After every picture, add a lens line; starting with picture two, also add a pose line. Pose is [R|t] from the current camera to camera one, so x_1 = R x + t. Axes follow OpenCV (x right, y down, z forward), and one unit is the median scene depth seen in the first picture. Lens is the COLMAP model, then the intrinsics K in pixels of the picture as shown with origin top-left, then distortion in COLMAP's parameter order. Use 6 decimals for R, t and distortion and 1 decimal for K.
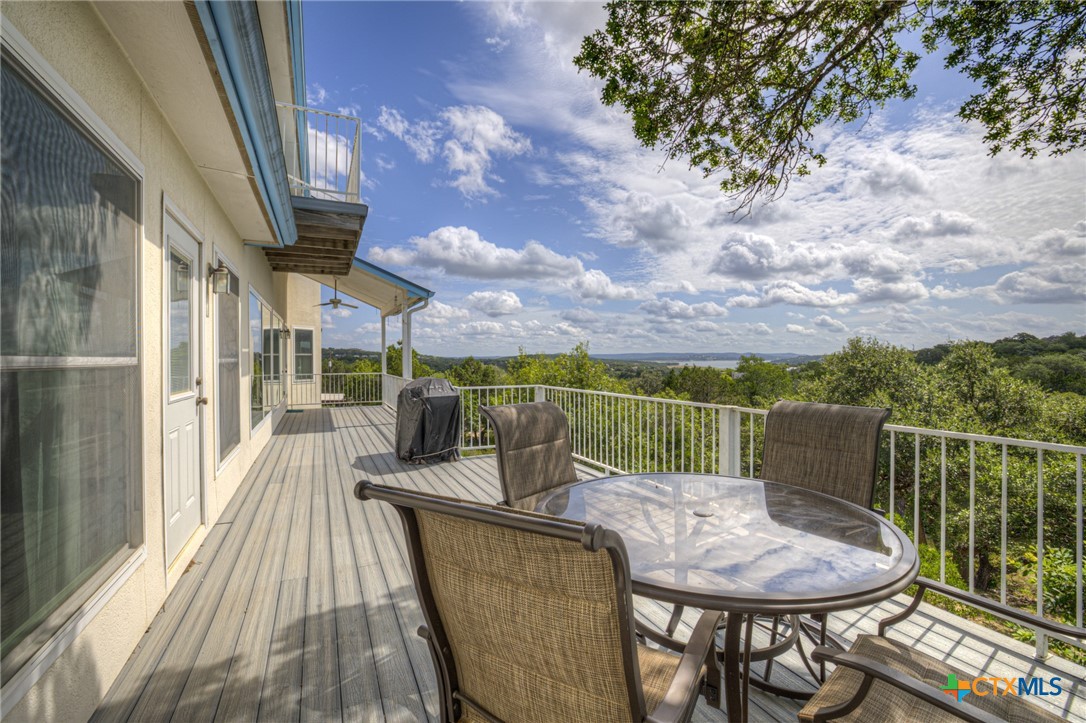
lens RADIAL K [[485.8, 0, 541.3], [0, 485.8, 357.7], [0, 0, 1]] dist [0.016720, 0.000267]
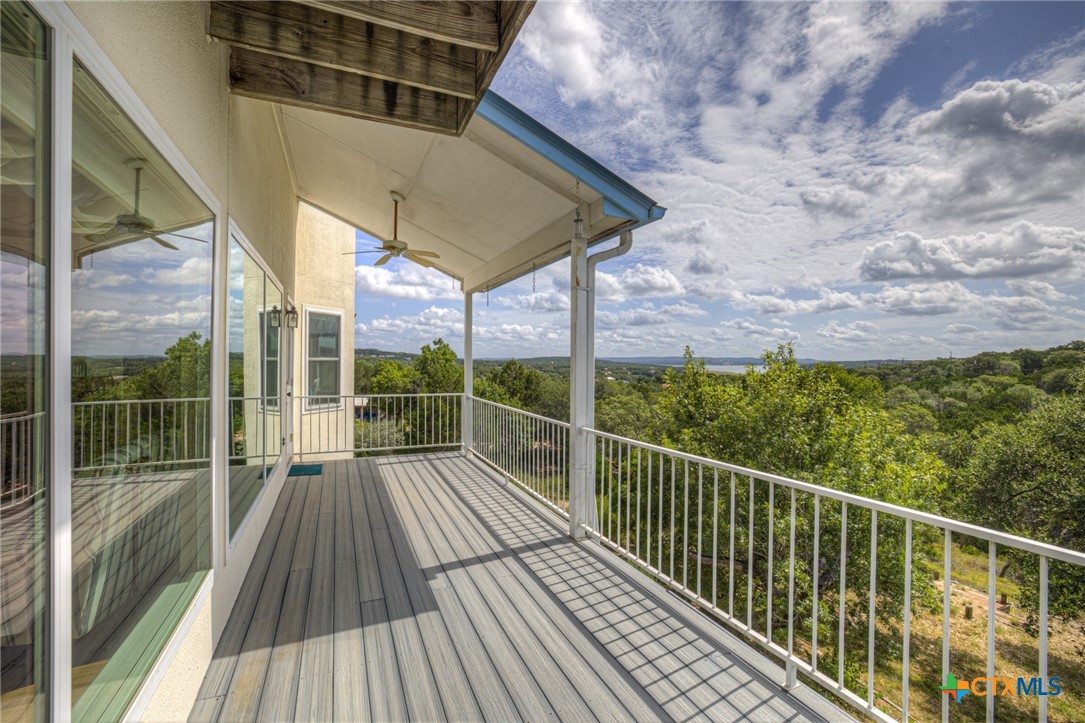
lens RADIAL K [[464.3, 0, 542.5], [0, 464.3, 361.5], [0, 0, 1]] dist [0.018682, 0.000190]
pose [[0.999869, 0.013258, -0.009293, -0.239247], [-0.013208, 0.999898, 0.005439, -0.010502], [0.009364, -0.005316, 0.999942, 0.483055]]
